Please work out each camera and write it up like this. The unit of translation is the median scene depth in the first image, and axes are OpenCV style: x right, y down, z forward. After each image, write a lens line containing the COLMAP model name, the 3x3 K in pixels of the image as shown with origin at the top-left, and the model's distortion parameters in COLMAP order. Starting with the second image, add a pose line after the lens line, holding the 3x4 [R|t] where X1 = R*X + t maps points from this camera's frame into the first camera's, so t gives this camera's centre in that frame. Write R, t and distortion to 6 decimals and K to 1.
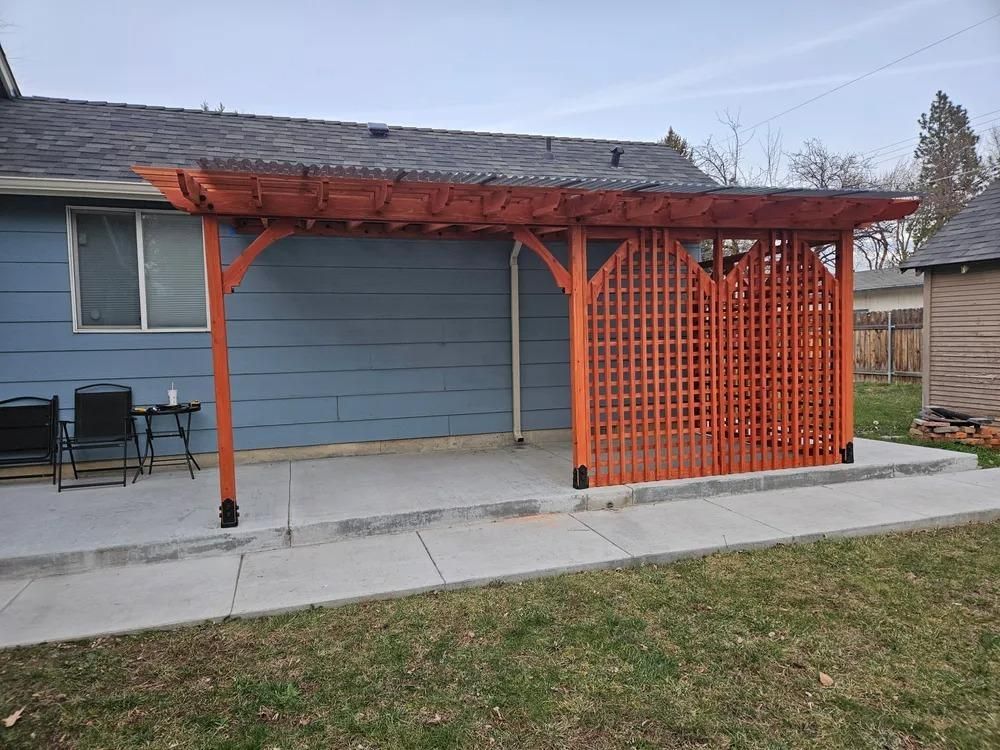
lens RADIAL K [[672.0, 0, 500.0], [0, 672.0, 375.0], [0, 0, 1]] dist [0.007773, -0.028197]
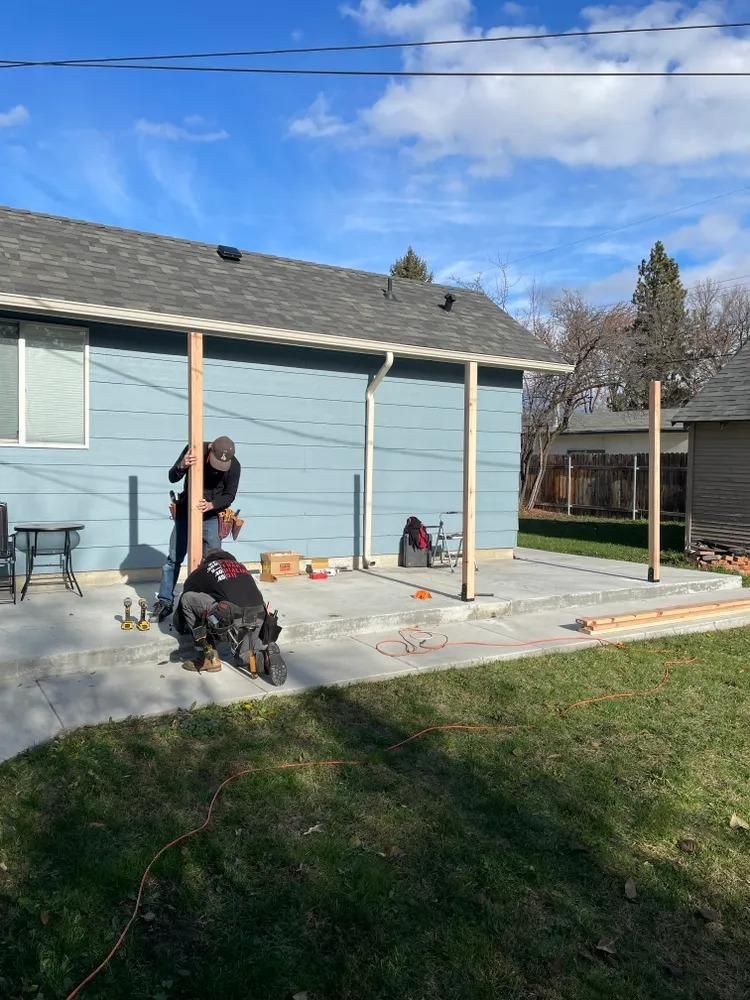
lens RADIAL K [[781.3, 0, 375.0], [0, 781.3, 500.0], [0, 0, 1]] dist [-0.038831, -0.001742]
pose [[0.964451, 0.031459, 0.262383, -0.303329], [-0.029652, 0.999501, -0.010844, 0.009927], [-0.262593, 0.002679, 0.964903, -0.201279]]
